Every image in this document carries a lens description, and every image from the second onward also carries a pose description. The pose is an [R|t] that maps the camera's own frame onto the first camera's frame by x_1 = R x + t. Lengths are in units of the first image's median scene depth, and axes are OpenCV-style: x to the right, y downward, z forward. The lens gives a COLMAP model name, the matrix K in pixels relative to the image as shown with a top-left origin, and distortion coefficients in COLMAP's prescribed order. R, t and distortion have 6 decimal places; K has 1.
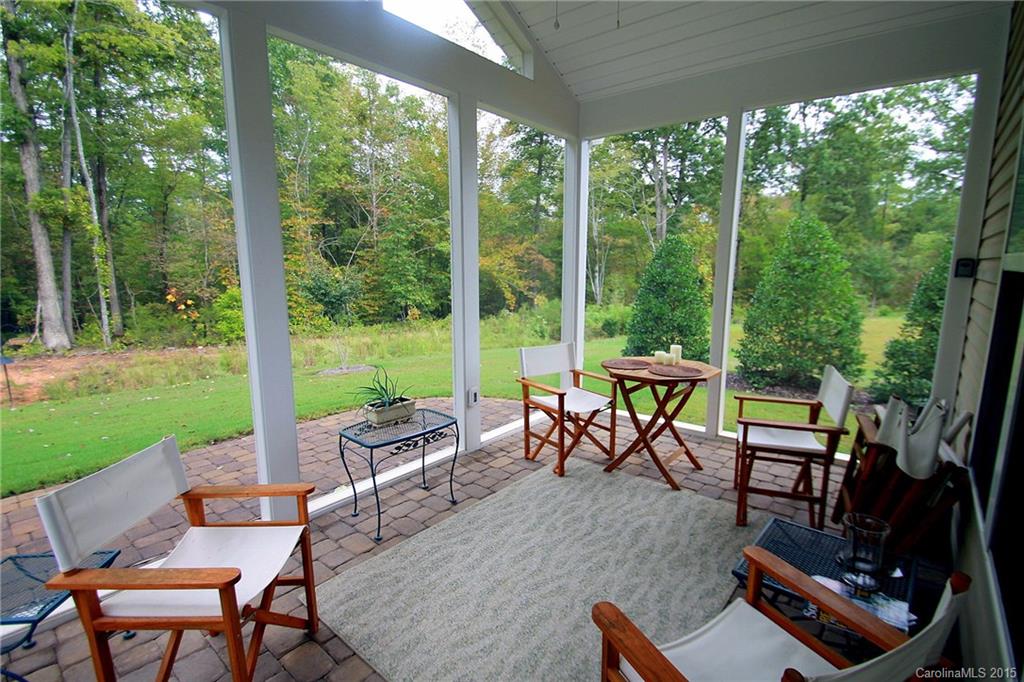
lens RADIAL K [[474.9, 0, 512.3], [0, 474.9, 341.9], [0, 0, 1]] dist [0.000179, -0.000532]
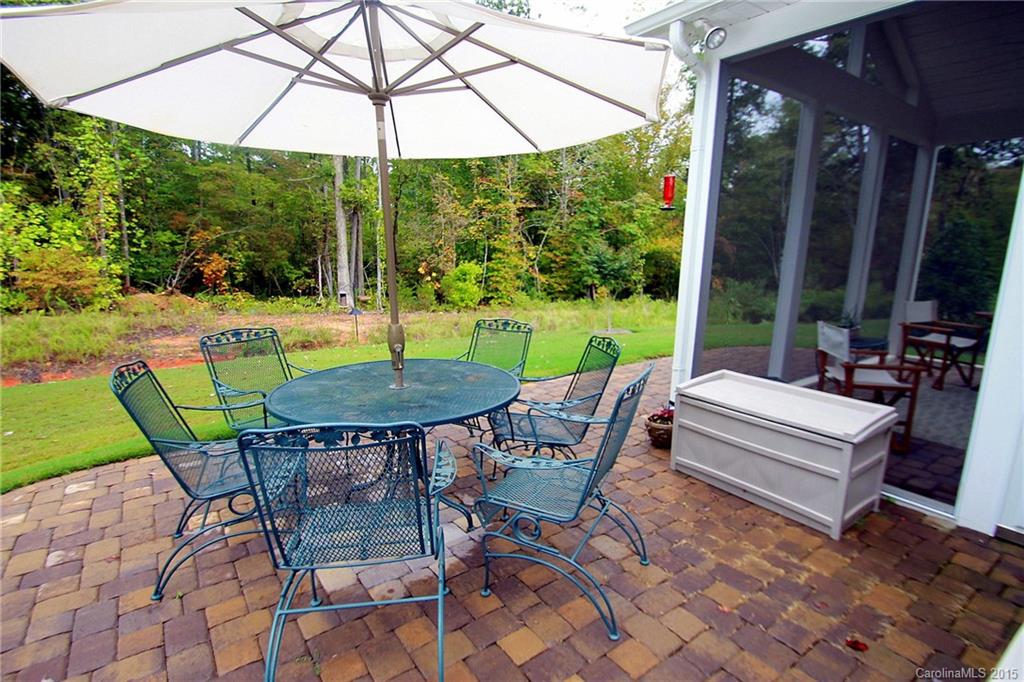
lens RADIAL K [[508.5, 0, 514.6], [0, 508.5, 343.9], [0, 0, 1]] dist [-0.003140, -0.000228]
pose [[0.974408, 0.055200, -0.217903, -0.199107], [-0.049319, 0.998259, 0.032342, 0.038108], [0.219309, -0.020767, 0.975434, -0.191391]]
